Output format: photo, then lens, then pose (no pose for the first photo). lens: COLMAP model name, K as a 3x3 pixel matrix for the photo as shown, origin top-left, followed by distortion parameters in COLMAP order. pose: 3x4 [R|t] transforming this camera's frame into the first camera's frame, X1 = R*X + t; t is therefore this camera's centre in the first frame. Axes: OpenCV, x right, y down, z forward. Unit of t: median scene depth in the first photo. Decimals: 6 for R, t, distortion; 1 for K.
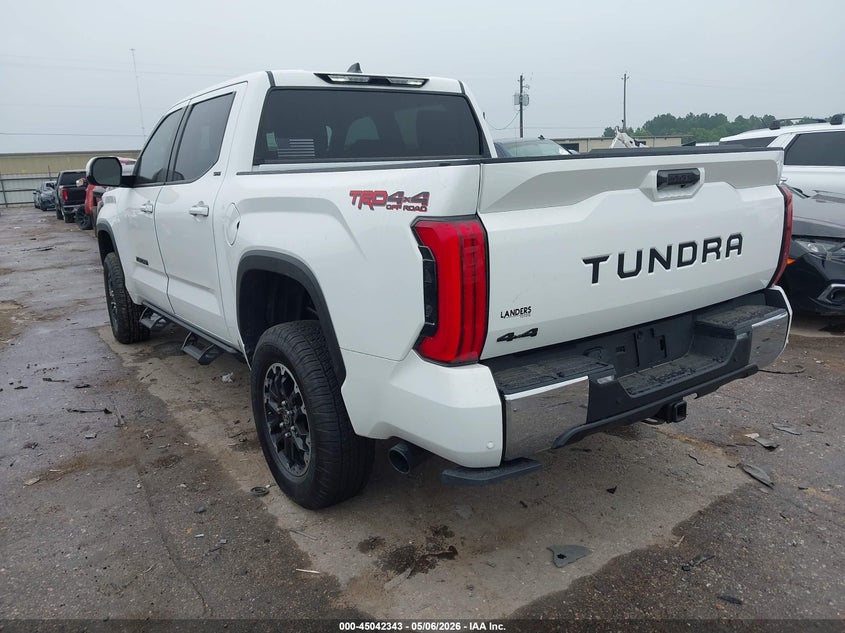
lens RADIAL K [[682.2, 0, 430.0], [0, 682.2, 313.7], [0, 0, 1]] dist [0.010635, 0.001036]
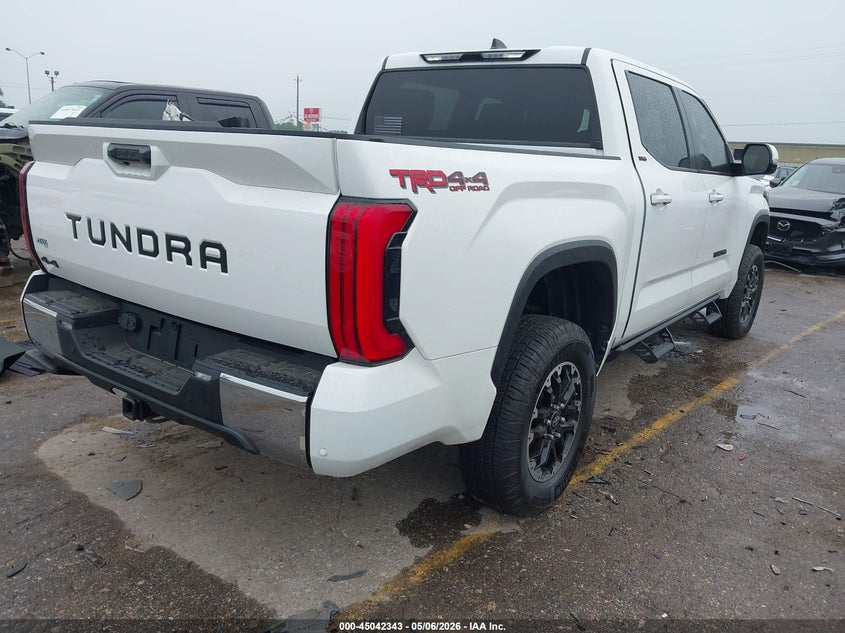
lens RADIAL K [[672.5, 0, 422.5], [0, 672.5, 316.5], [0, 0, 1]] dist [0.002120, -0.001800]
pose [[0.305877, 0.283620, -0.908845, 1.332778], [-0.267078, 0.941829, 0.204027, -0.276385], [0.913843, 0.180325, 0.363832, 1.050423]]
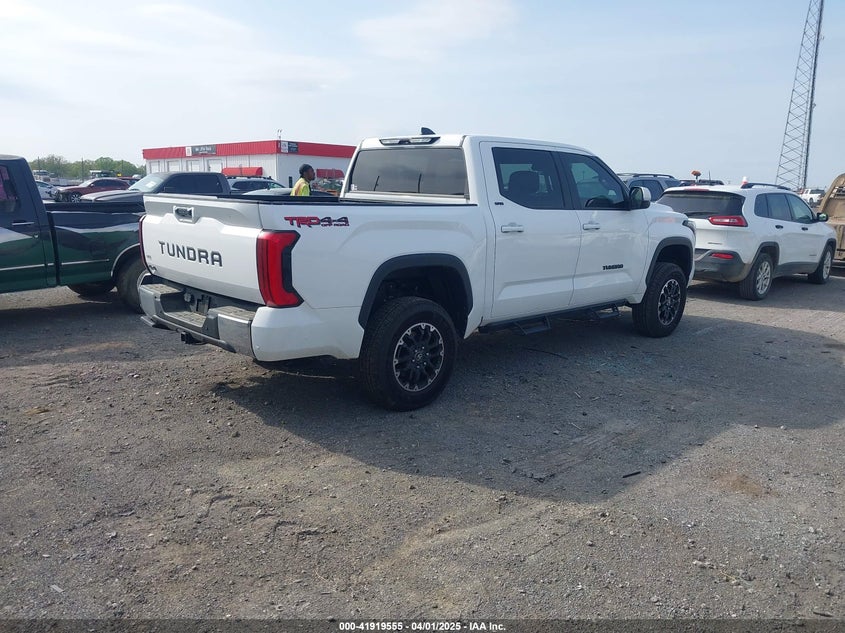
lens RADIAL K [[659.7, 0, 421.0], [0, 659.7, 332.8], [0, 0, 1]] dist [0.020094, 0.000583]
pose [[0.143272, 0.263085, -0.954075, 2.238650], [-0.240298, 0.944420, 0.224338, -0.439388], [0.960068, 0.197121, 0.198528, 1.307690]]
